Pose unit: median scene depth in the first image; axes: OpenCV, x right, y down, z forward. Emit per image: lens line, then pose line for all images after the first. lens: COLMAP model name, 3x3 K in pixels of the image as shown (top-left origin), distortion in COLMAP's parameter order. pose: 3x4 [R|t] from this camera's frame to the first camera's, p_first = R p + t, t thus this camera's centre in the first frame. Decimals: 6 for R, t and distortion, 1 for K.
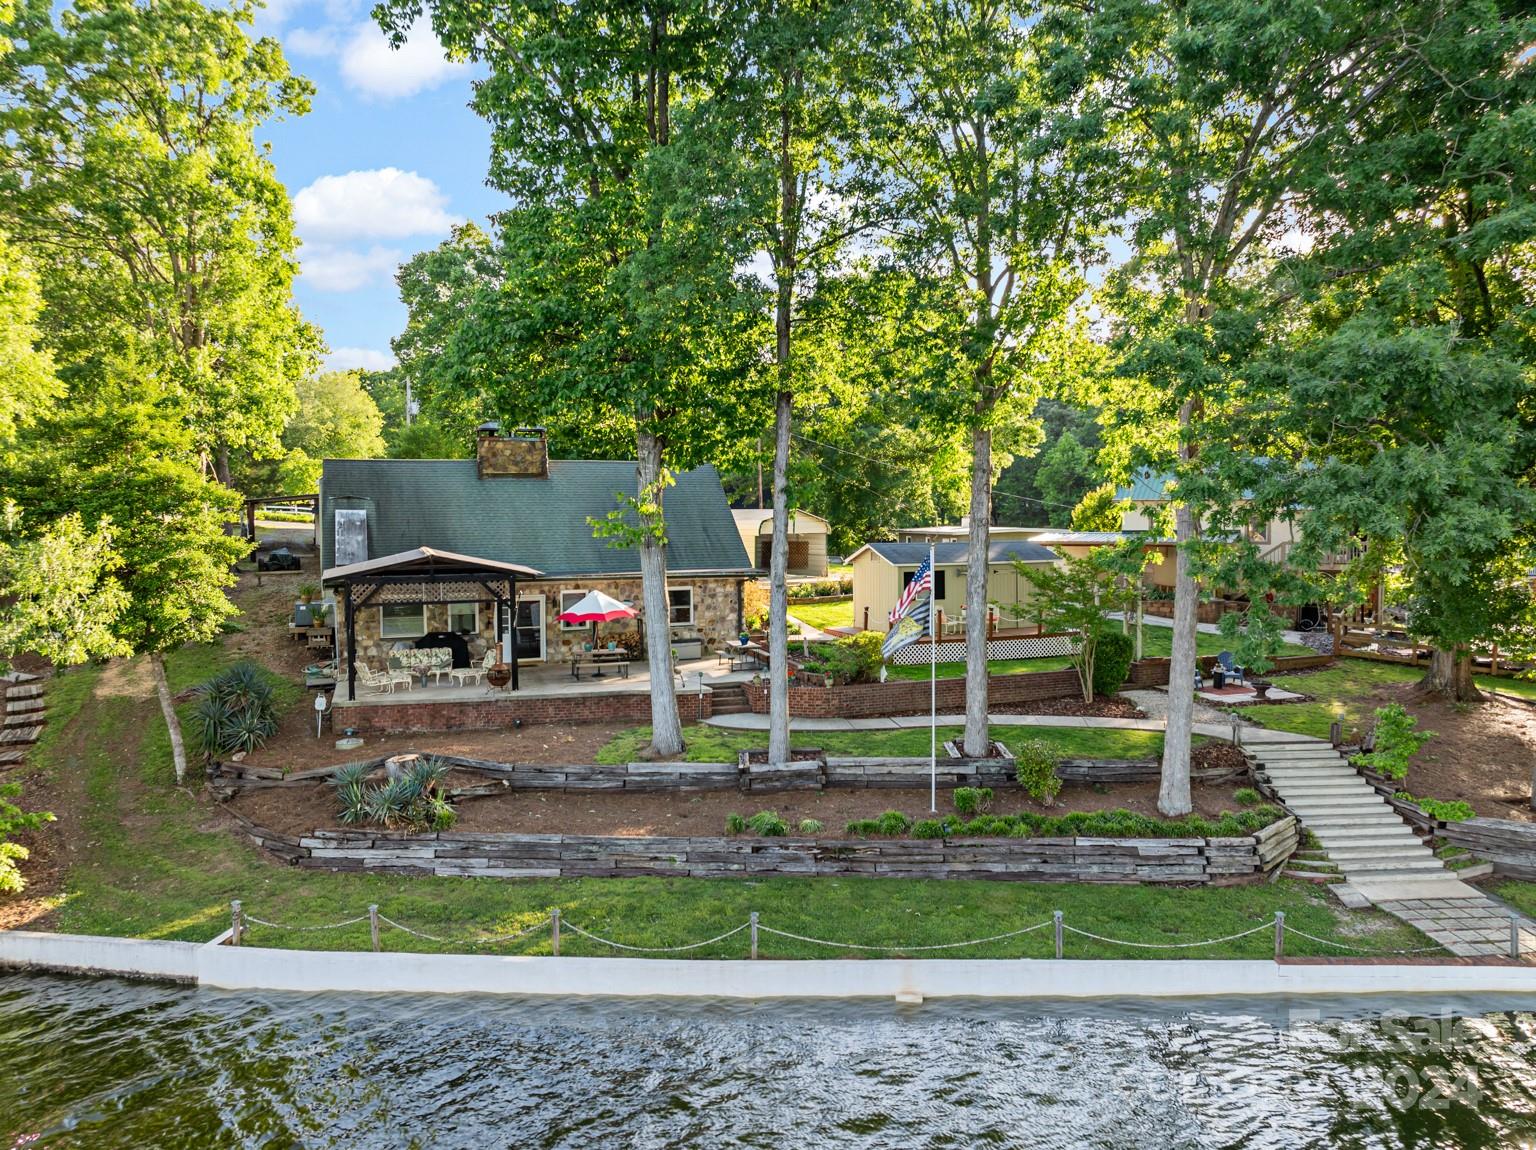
lens RADIAL K [[1095.4, 0, 768.0], [0, 1095.4, 575.0], [0, 0, 1]] dist [-0.039023, 0.001578]
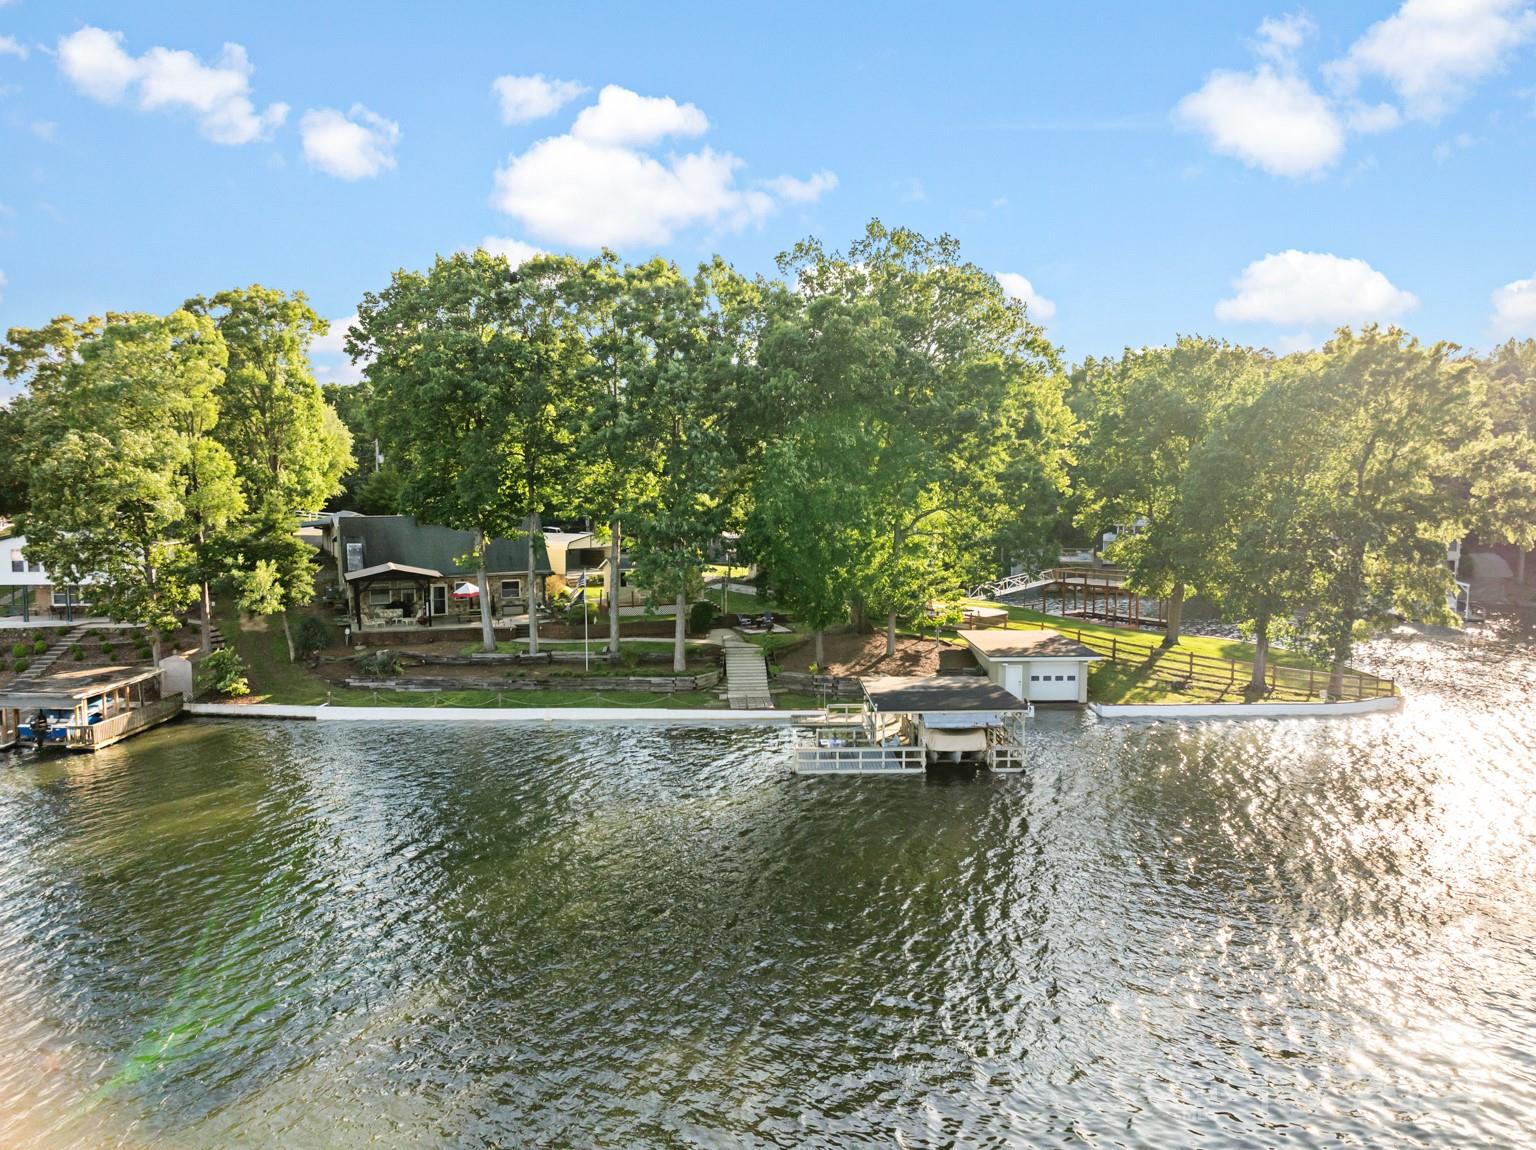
lens RADIAL K [[1095.4, 0, 768.0], [0, 1095.4, 575.0], [0, 0, 1]] dist [-0.039023, 0.001578]
pose [[0.999479, 0.000153, 0.032288, 0.470992], [-0.001194, 0.999479, 0.032248, -0.091590], [-0.032266, -0.032270, 0.998958, -1.530100]]
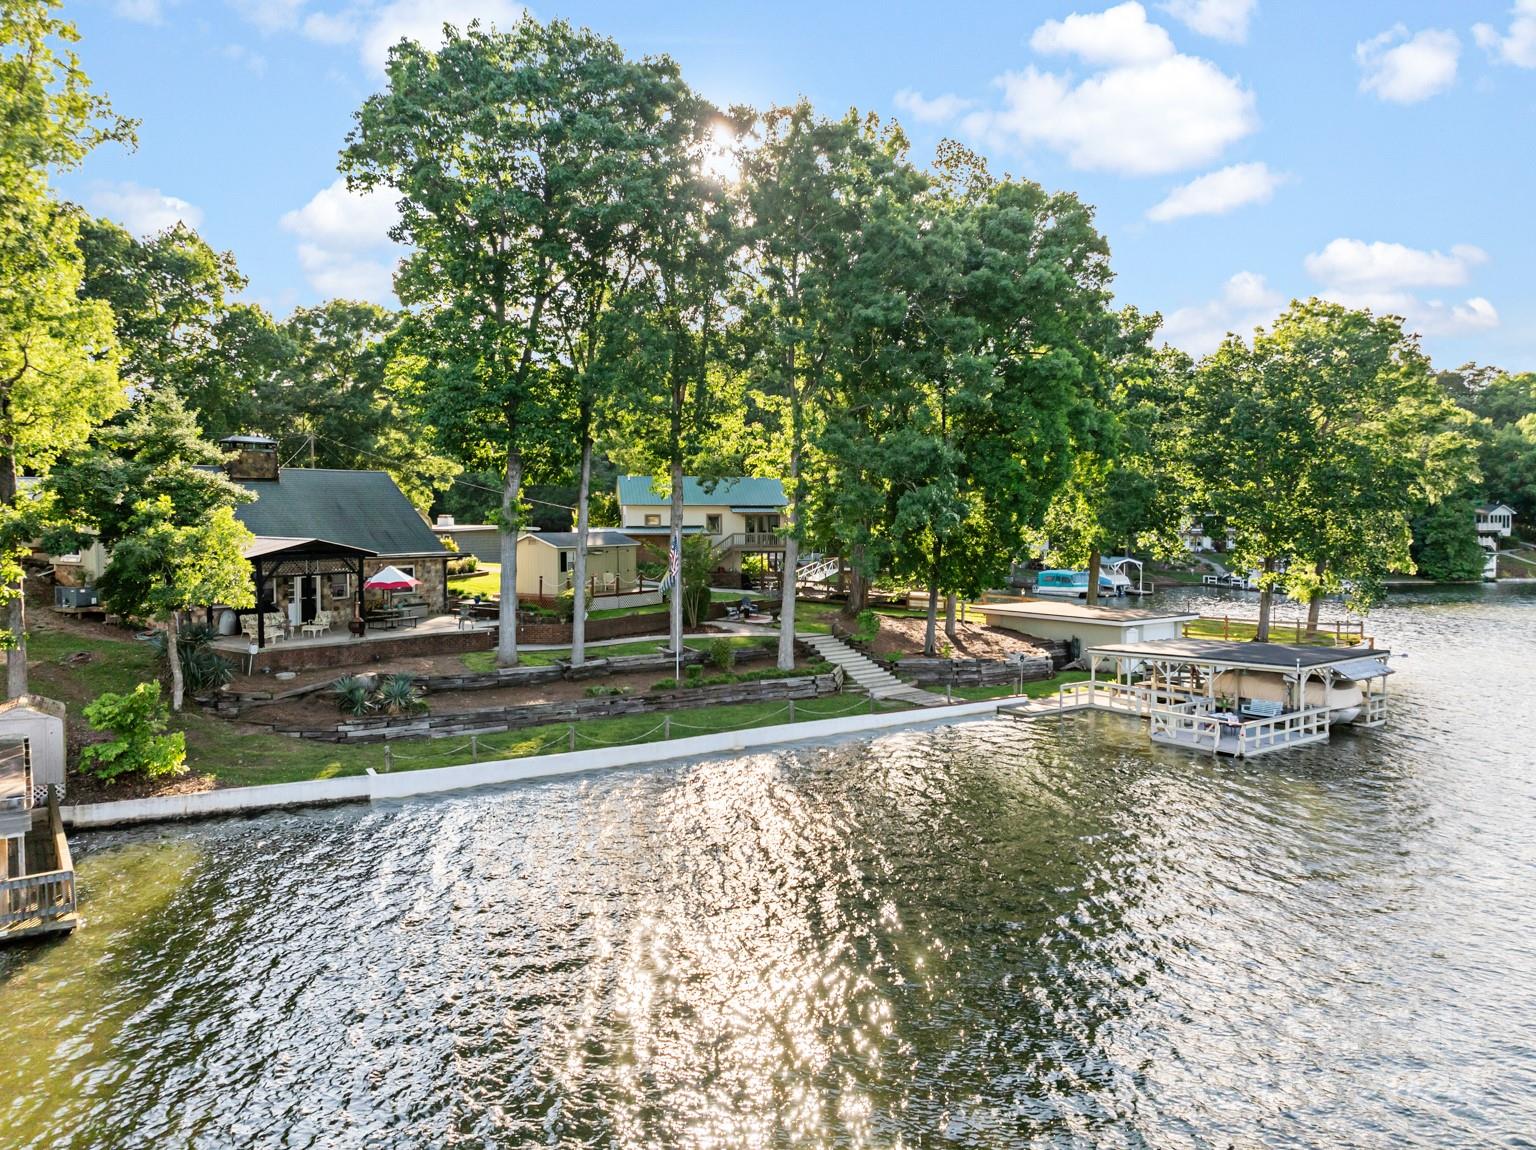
lens RADIAL K [[1095.4, 0, 768.0], [0, 1095.4, 575.0], [0, 0, 1]] dist [-0.039023, 0.001578]
pose [[0.801752, -0.025752, 0.597102, -0.743483], [0.027627, 0.999600, 0.006014, 0.037806], [-0.597018, 0.011675, 0.802143, -0.486804]]
